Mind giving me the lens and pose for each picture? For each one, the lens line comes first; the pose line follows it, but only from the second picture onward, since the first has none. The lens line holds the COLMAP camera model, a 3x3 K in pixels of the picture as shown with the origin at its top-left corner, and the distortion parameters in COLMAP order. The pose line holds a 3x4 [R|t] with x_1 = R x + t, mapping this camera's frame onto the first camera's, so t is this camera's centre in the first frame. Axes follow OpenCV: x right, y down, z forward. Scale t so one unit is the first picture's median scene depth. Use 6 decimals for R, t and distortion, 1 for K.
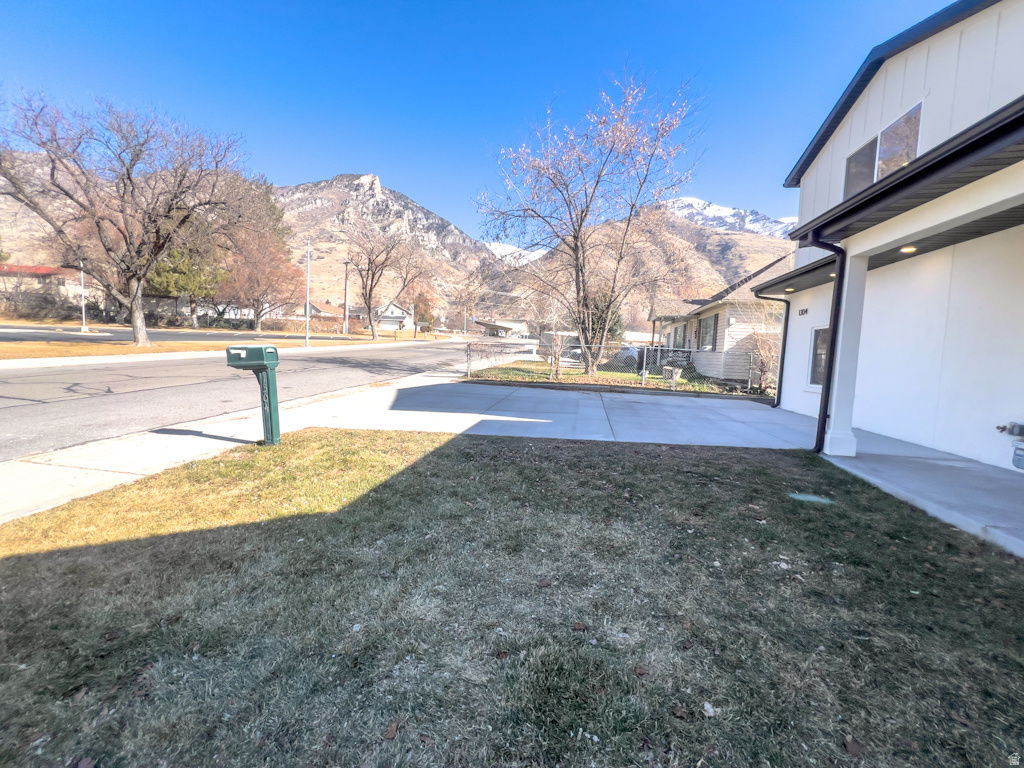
lens RADIAL K [[408.6, 0, 513.4], [0, 408.6, 380.3], [0, 0, 1]] dist [-0.000570, 0.000052]
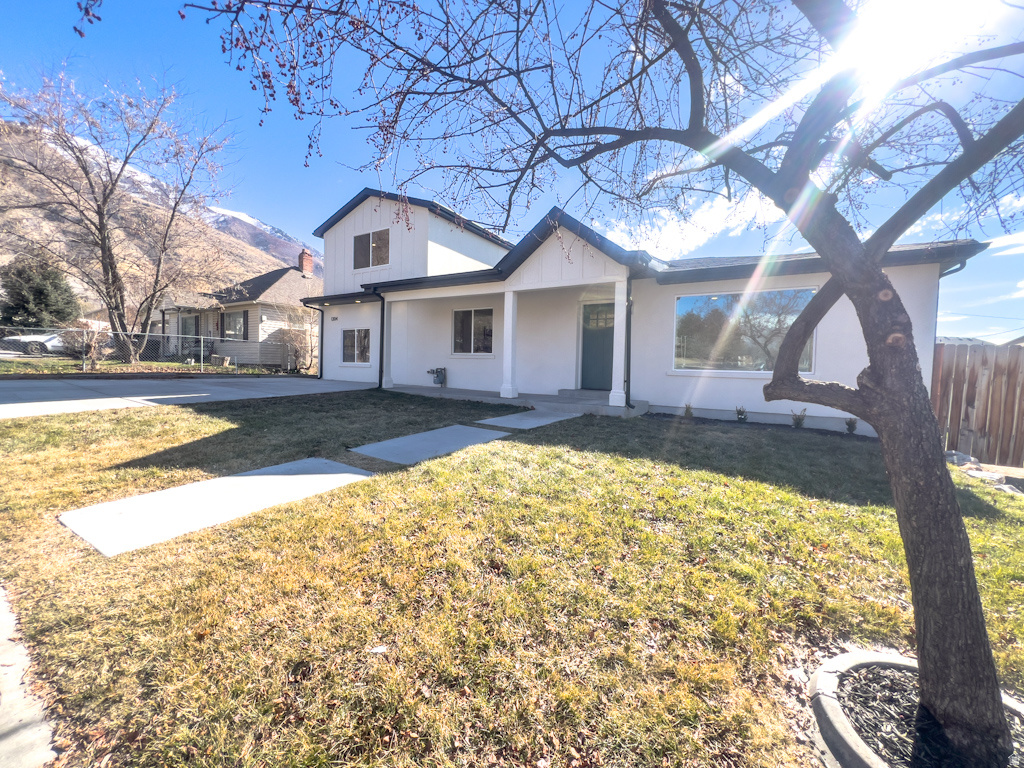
lens RADIAL K [[408.6, 0, 509.5], [0, 408.6, 381.5], [0, 0, 1]] dist [-0.000570, 0.000052]
pose [[0.366908, -0.071875, 0.927477, -0.370638], [0.052184, 0.997031, 0.056621, 0.018205], [-0.928792, 0.027625, 0.369569, -0.164850]]
